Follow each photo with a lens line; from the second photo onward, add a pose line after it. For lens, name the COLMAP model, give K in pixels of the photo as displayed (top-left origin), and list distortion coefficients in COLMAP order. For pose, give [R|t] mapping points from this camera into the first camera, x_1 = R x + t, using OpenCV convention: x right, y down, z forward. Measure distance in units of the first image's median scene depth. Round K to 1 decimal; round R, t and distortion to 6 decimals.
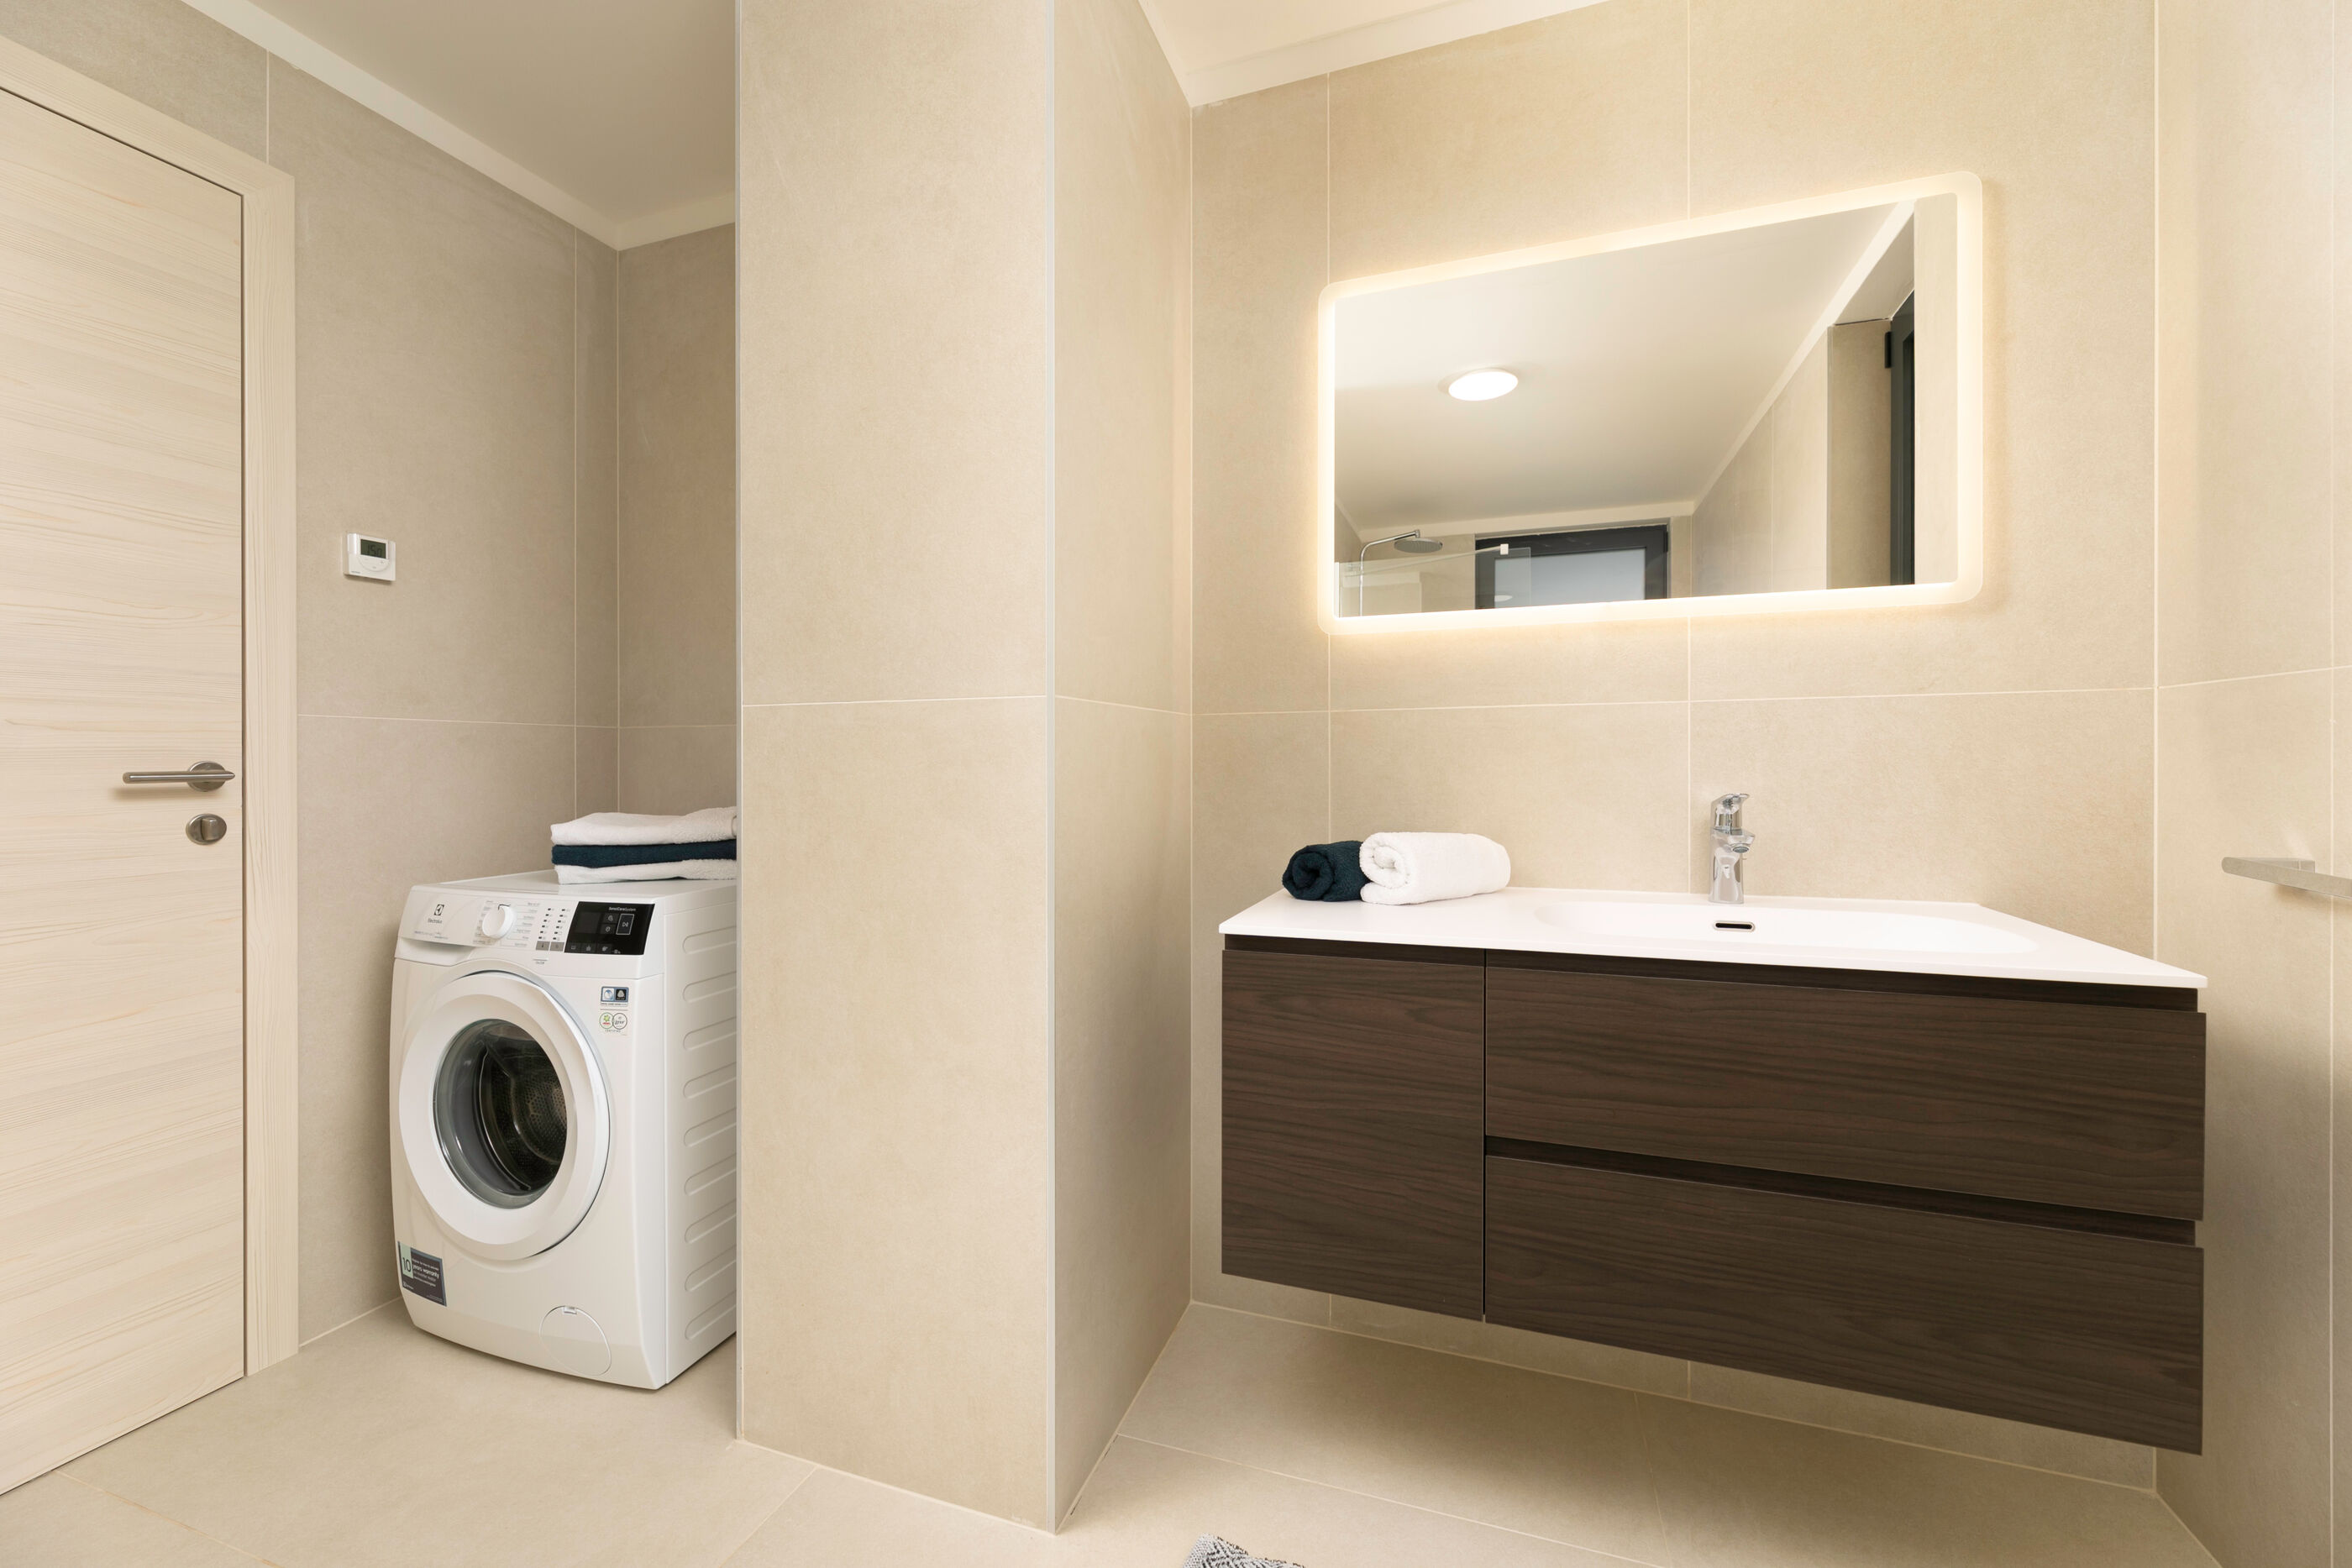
lens RADIAL K [[953.4, 0, 1175.7], [0, 953.4, 775.0], [0, 0, 1]] dist [-0.001169, 0.001593]
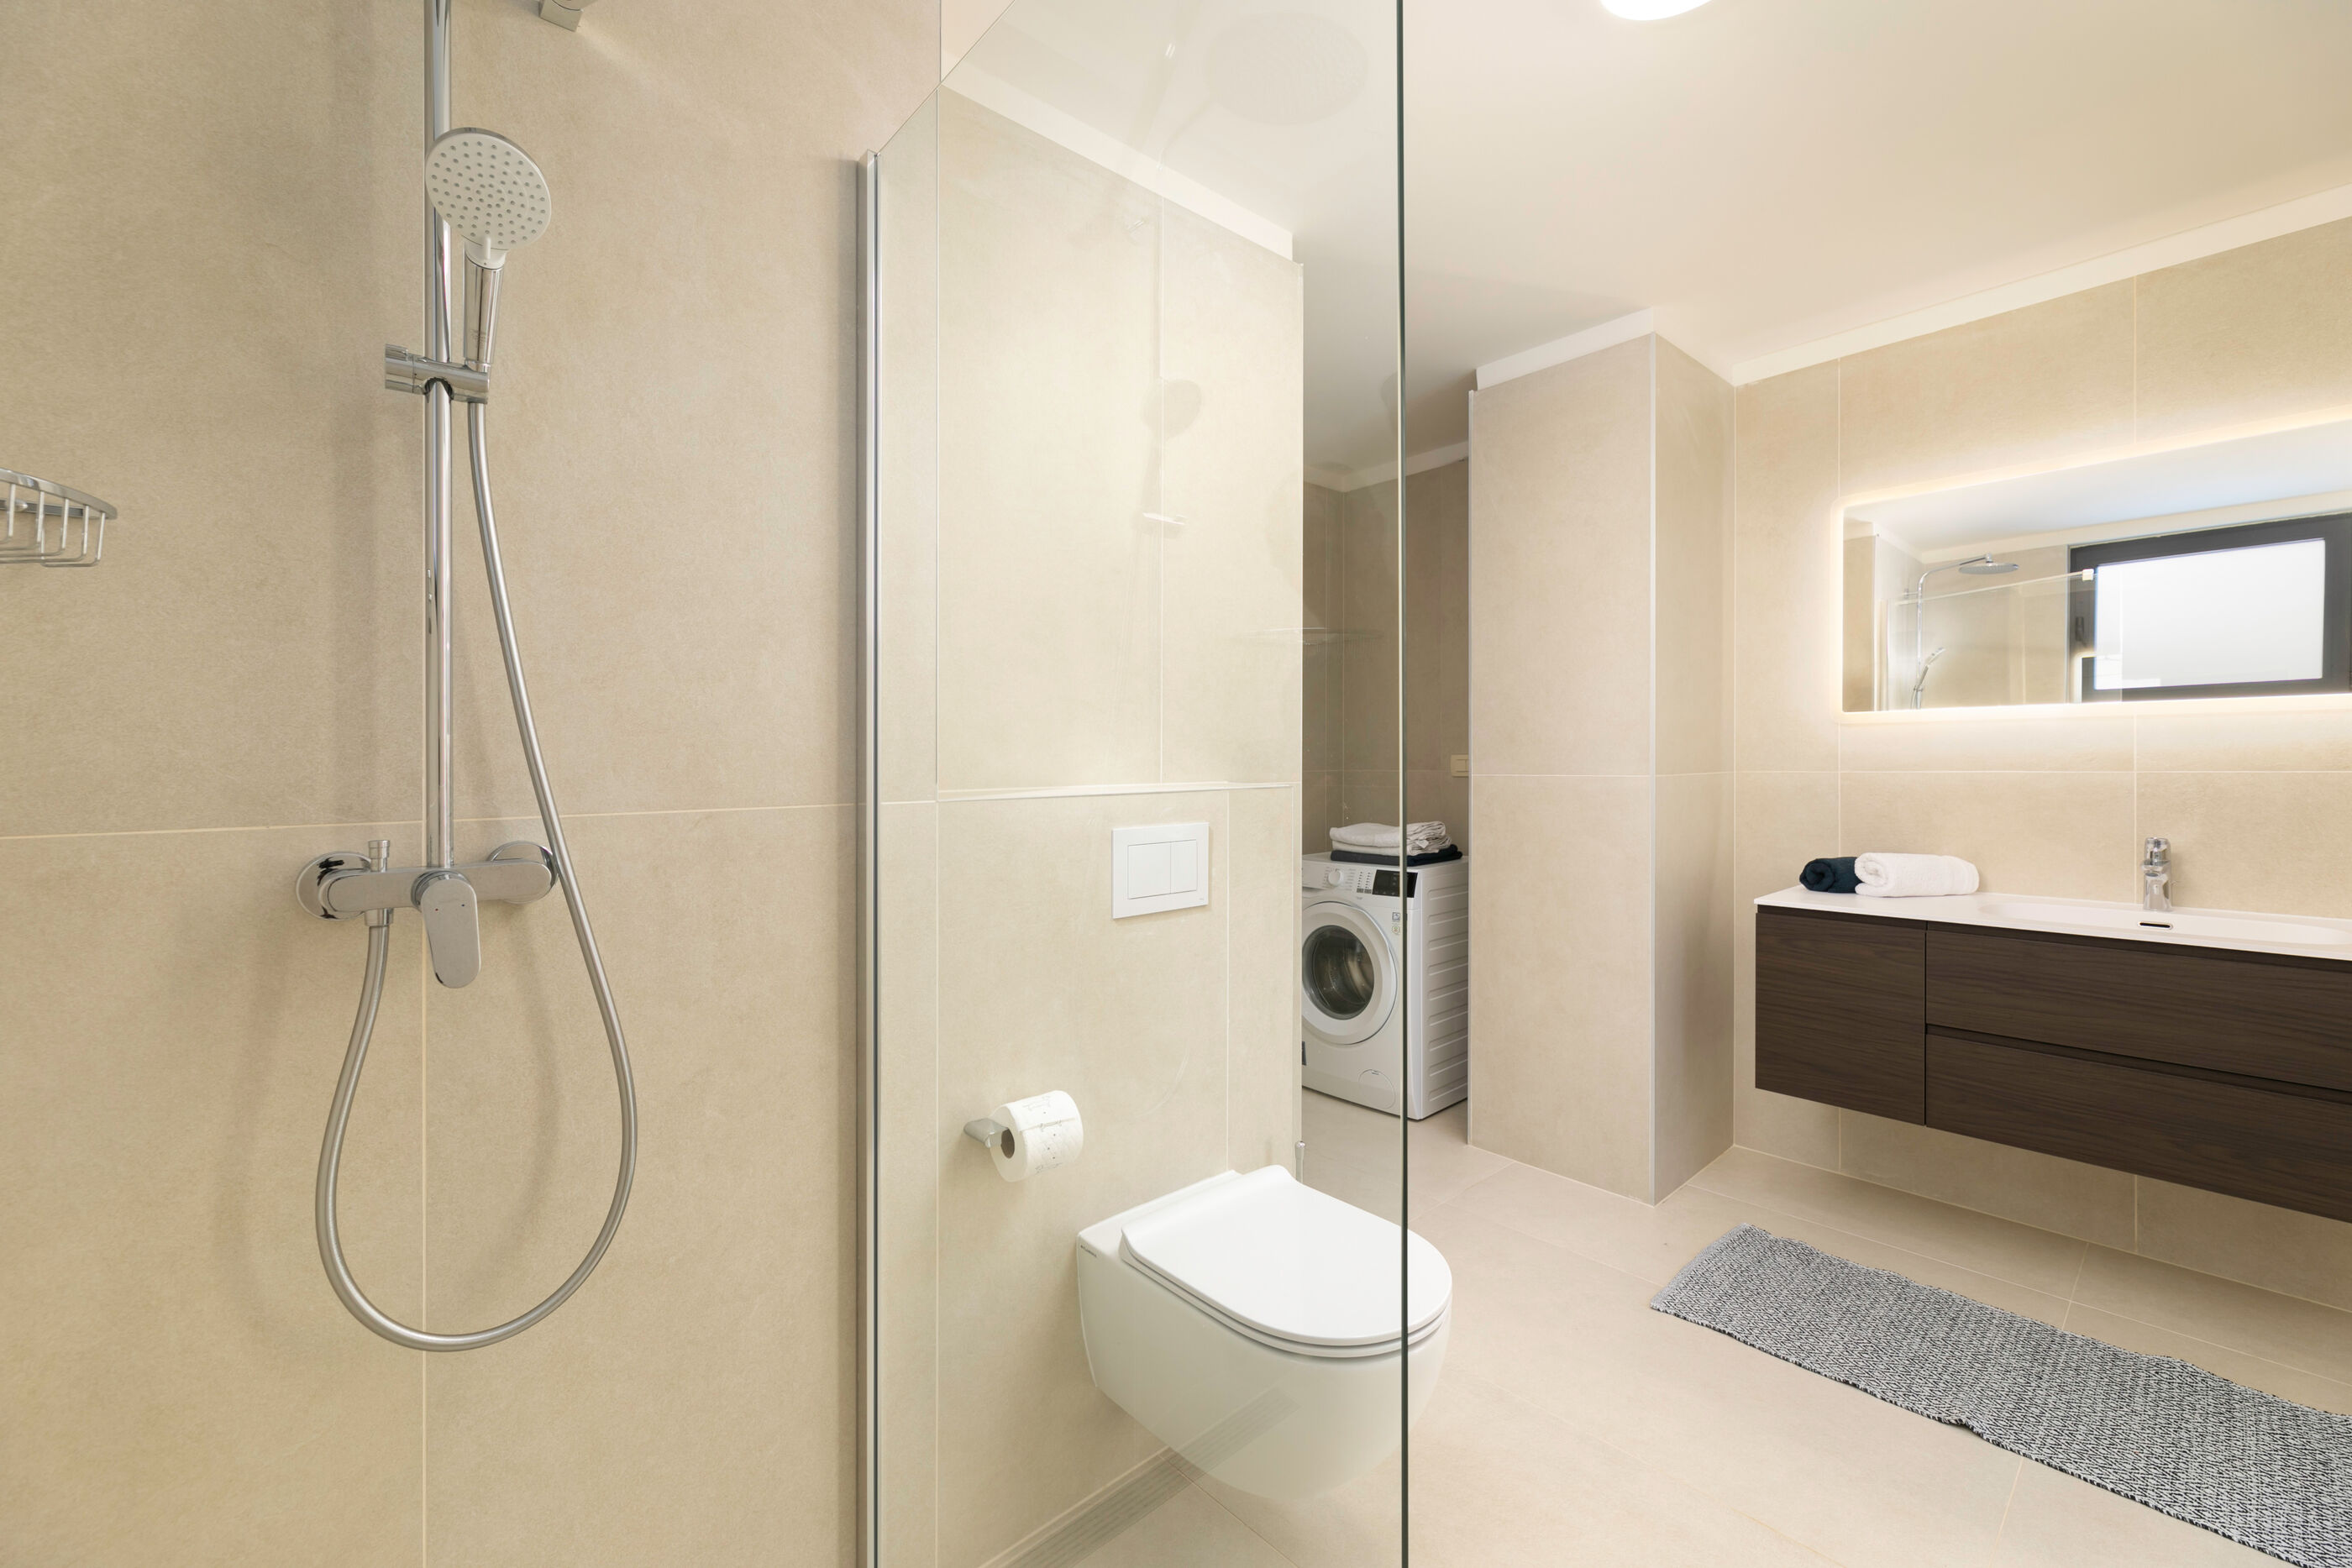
lens RADIAL K [[953.4, 0, 1164.6], [0, 953.4, 769.3], [0, 0, 1]] dist [-0.001169, 0.001593]
pose [[0.870303, 0.001002, -0.492515, -0.034617], [-0.000371, 0.999999, 0.001380, -0.086412], [0.492516, -0.001019, 0.870303, -1.039619]]
